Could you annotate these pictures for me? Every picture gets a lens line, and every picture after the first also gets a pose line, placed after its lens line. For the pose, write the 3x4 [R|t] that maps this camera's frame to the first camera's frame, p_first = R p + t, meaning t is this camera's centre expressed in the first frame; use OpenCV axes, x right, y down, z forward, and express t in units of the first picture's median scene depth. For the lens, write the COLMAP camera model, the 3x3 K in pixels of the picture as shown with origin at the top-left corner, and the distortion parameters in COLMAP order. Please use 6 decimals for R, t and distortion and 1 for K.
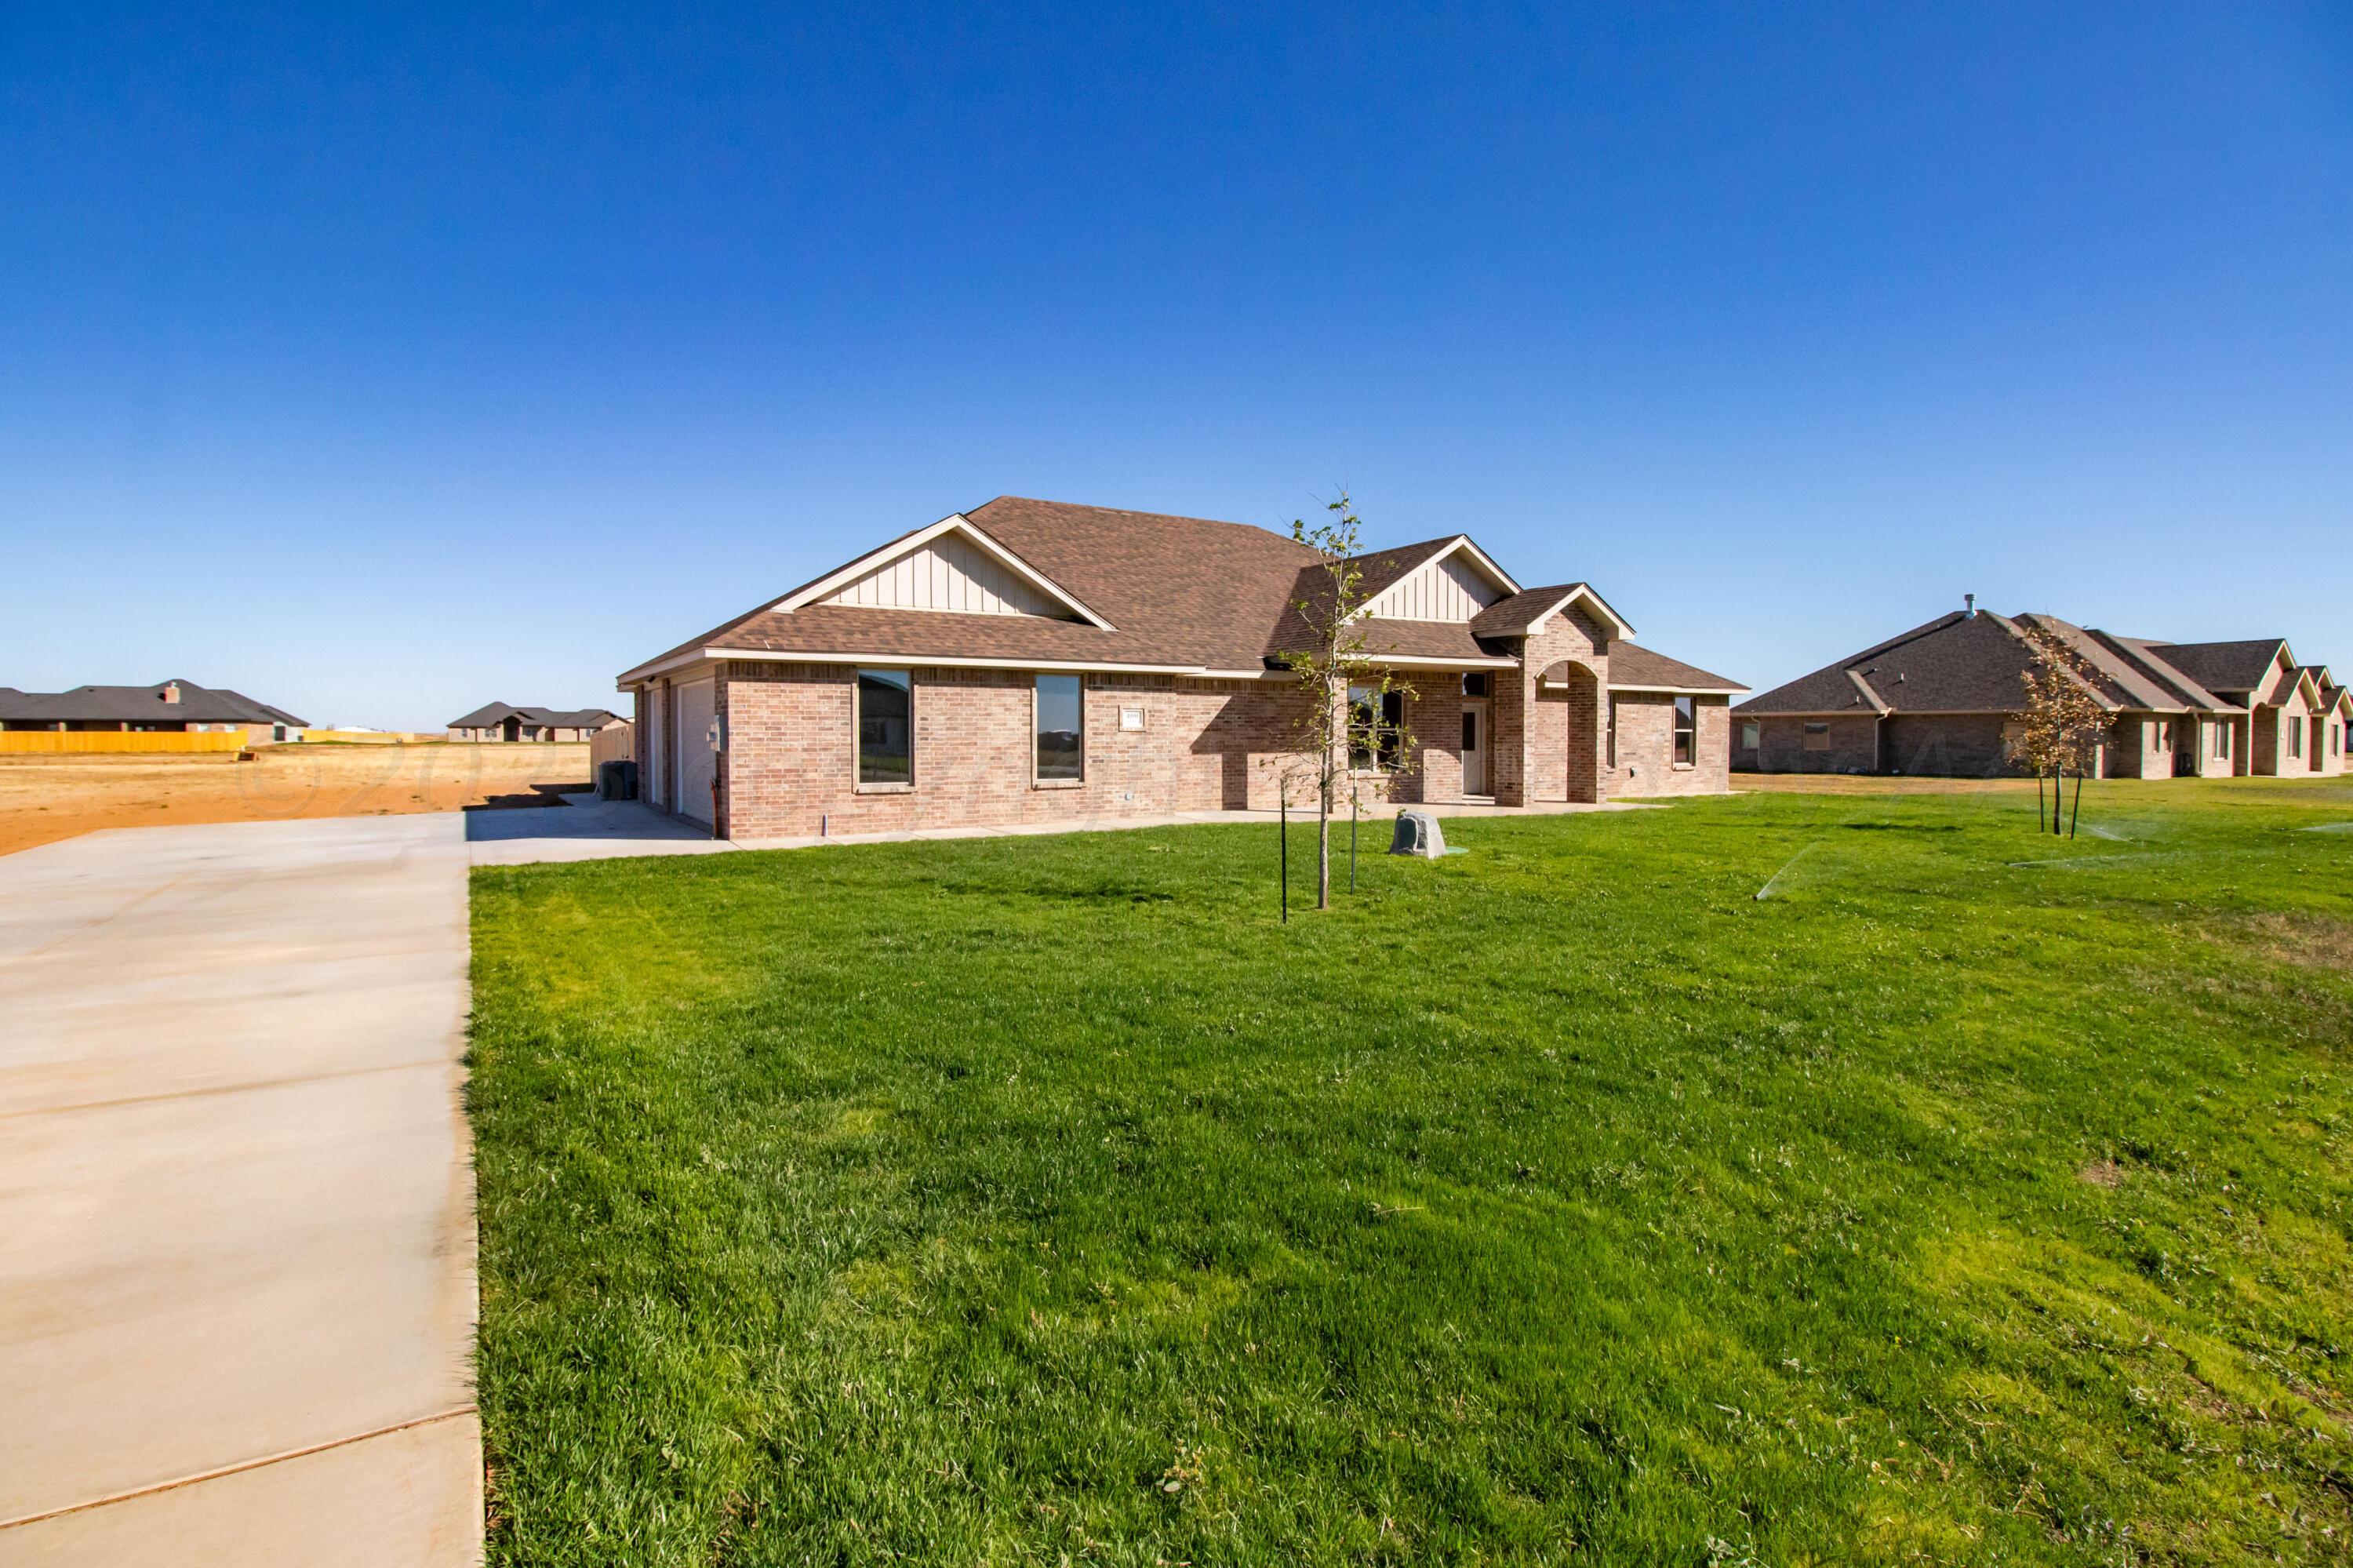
lens RADIAL K [[1104.9, 0, 1150.5], [0, 1104.9, 767.7], [0, 0, 1]] dist [-0.001366, -0.008656]
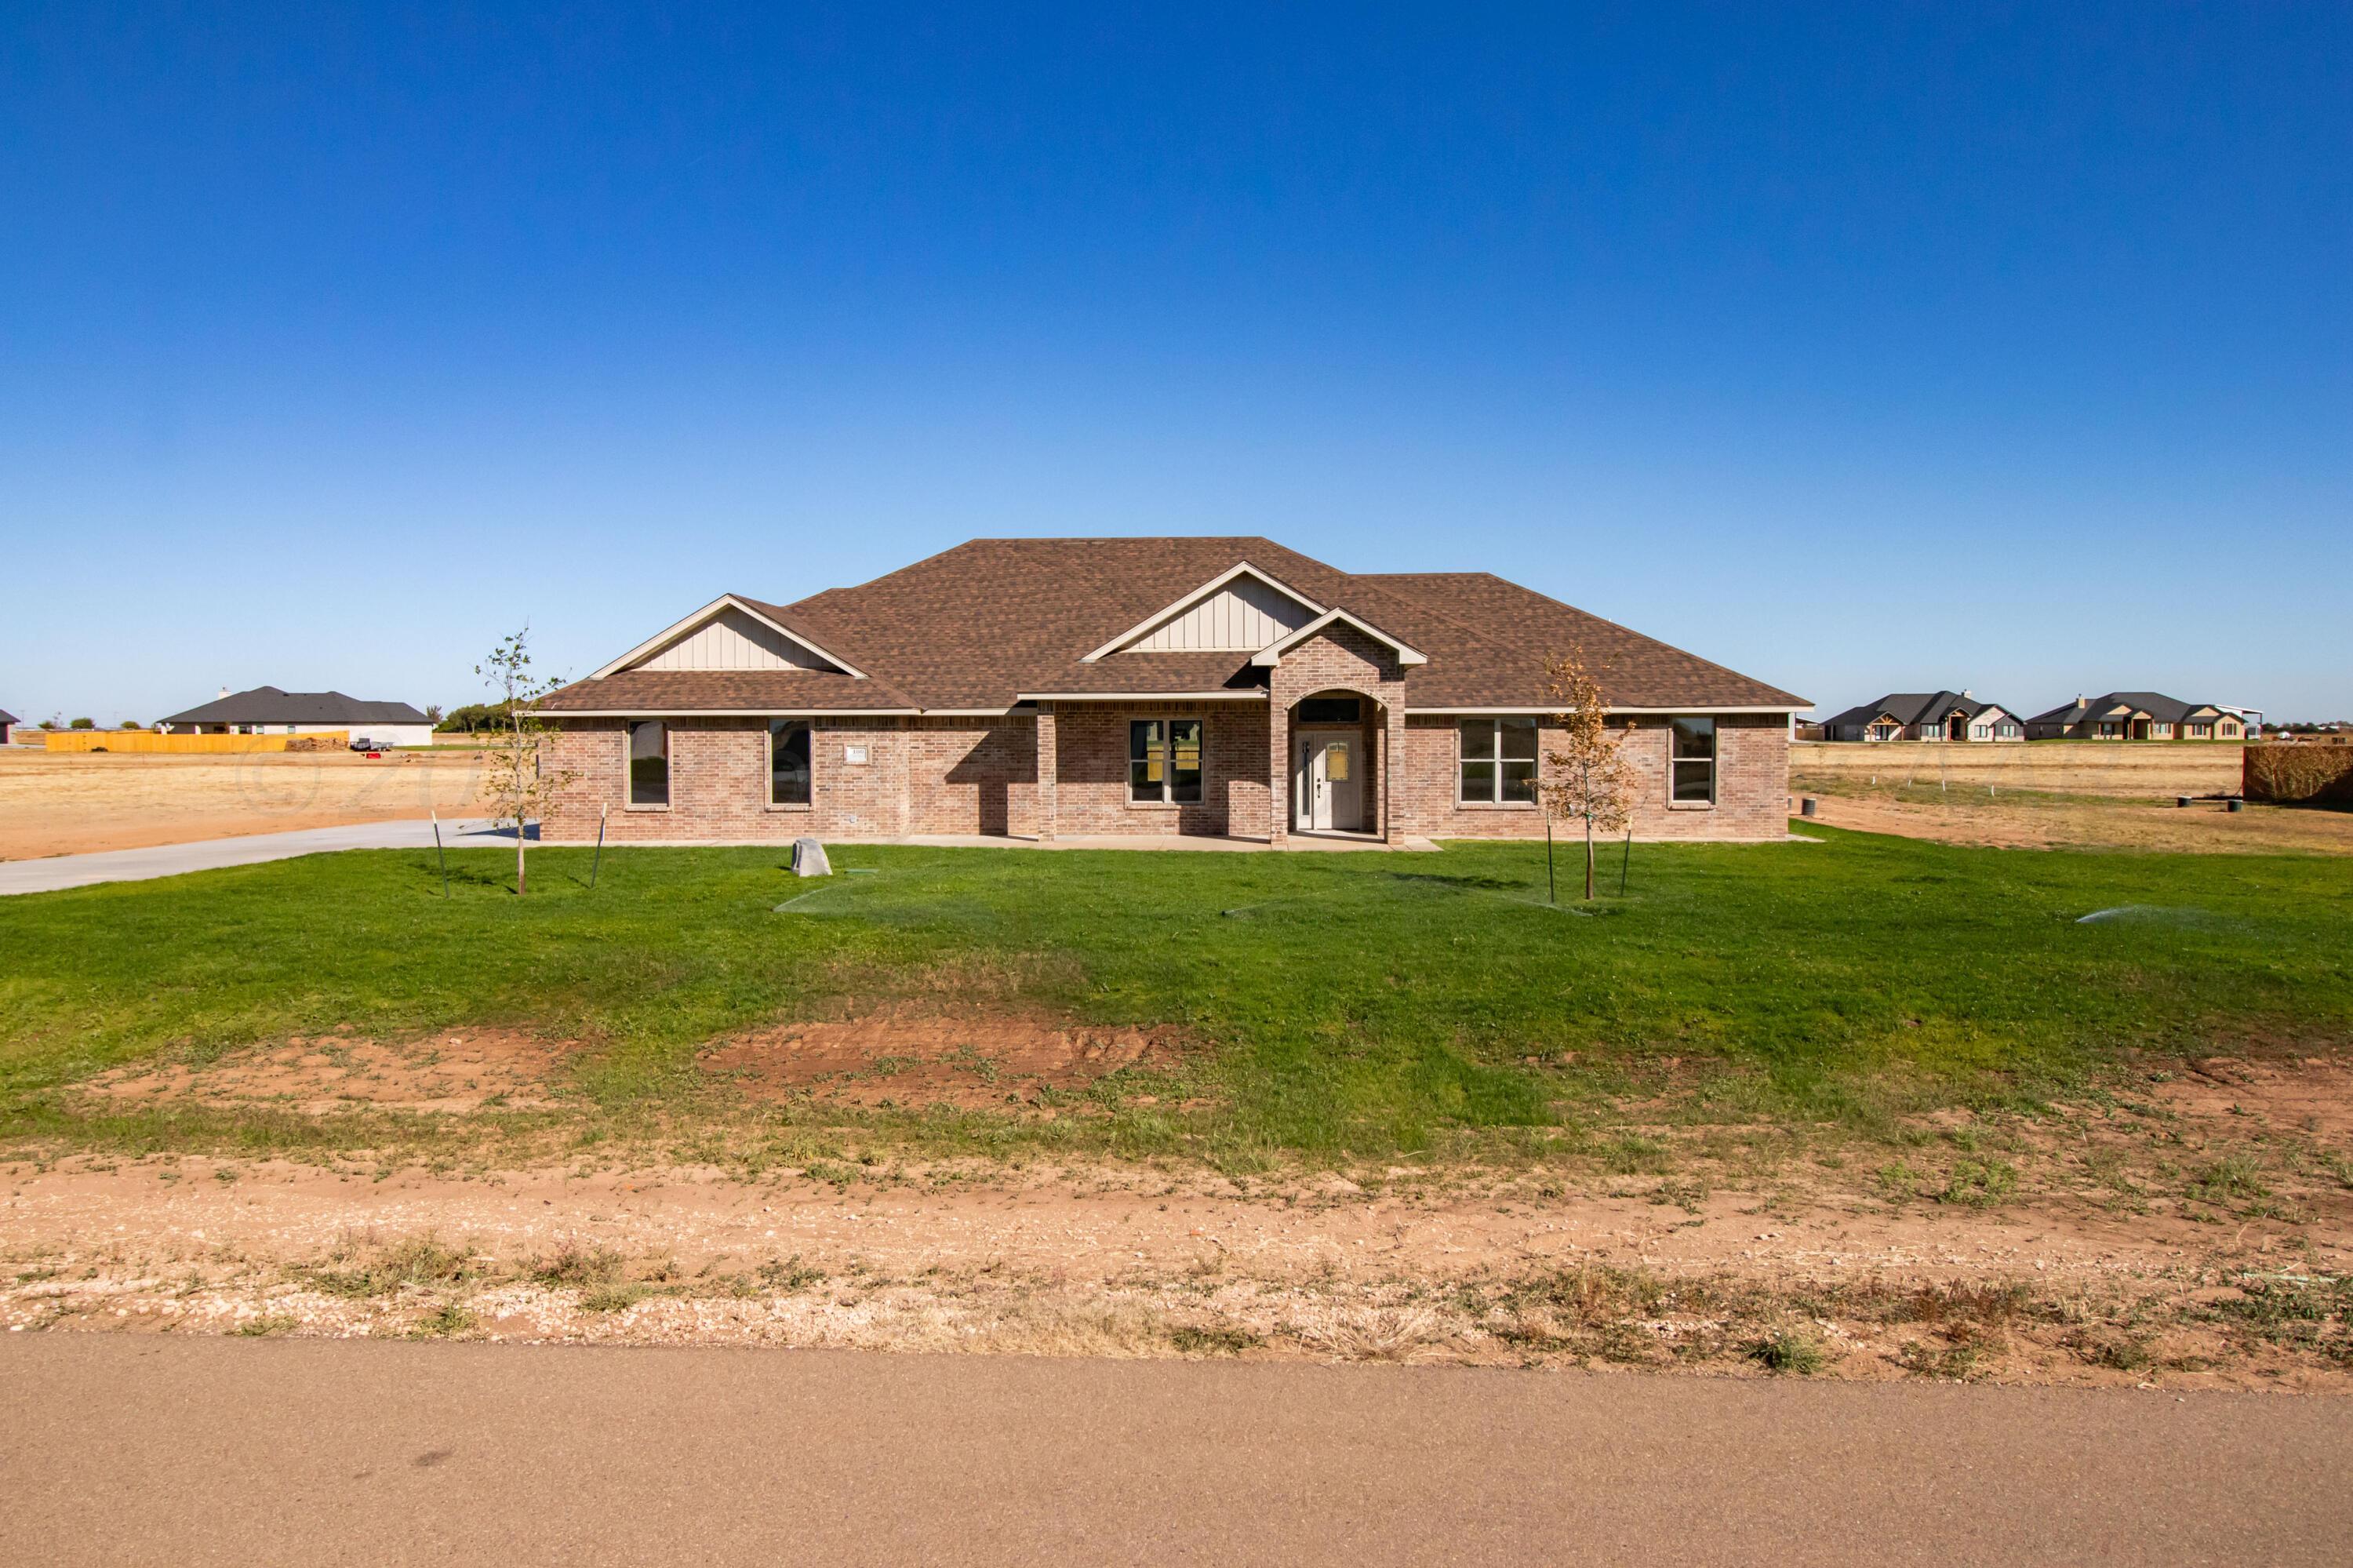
lens RADIAL K [[1476.3, 0, 1168.7], [0, 1476.3, 765.8], [0, 0, 1]] dist [0.015360, 0.006001]
pose [[0.835591, 0.010722, -0.549248, 1.010414], [-0.013173, 0.999913, -0.000521, -0.031479], [0.549194, 0.007671, 0.835659, -0.128244]]
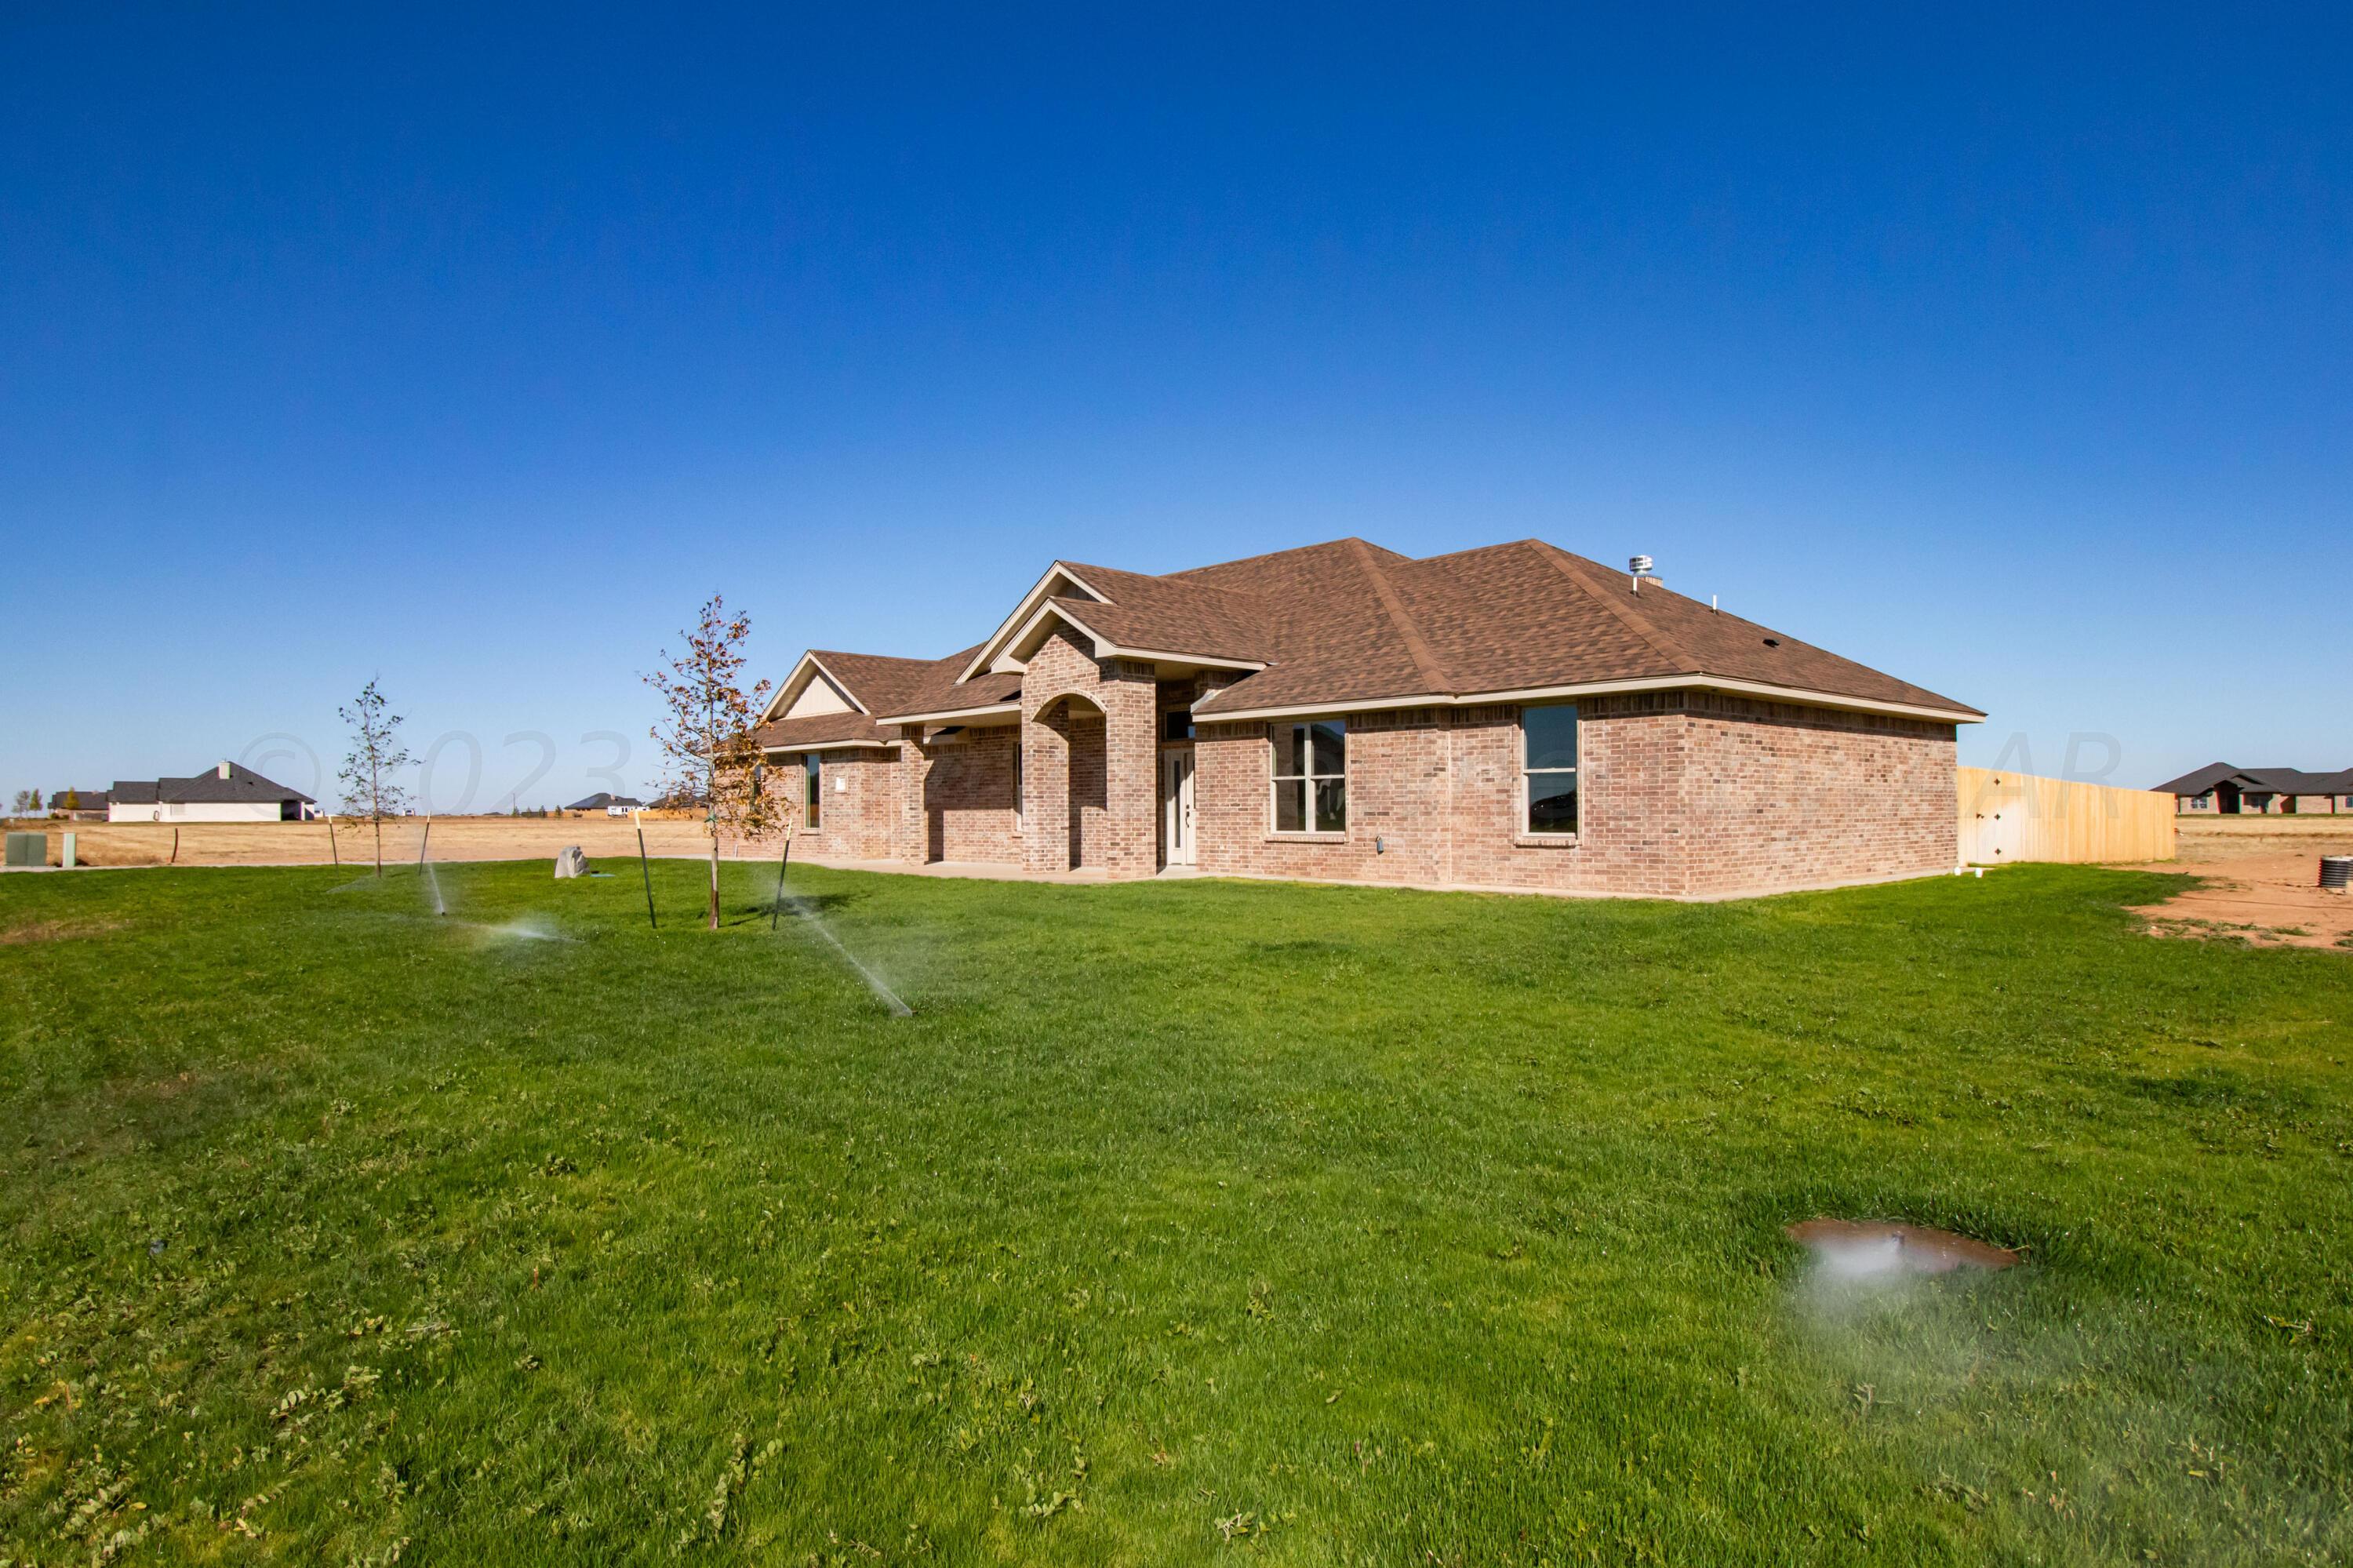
lens RADIAL K [[1276.9, 0, 1195.0], [0, 1276.9, 805.3], [0, 0, 1]] dist [-0.001161, -0.001858]
pose [[0.231421, -0.007651, -0.972824, 1.380712], [-0.023100, 0.999644, -0.013357, -0.006932], [0.972579, 0.025563, 0.231162, 0.940290]]
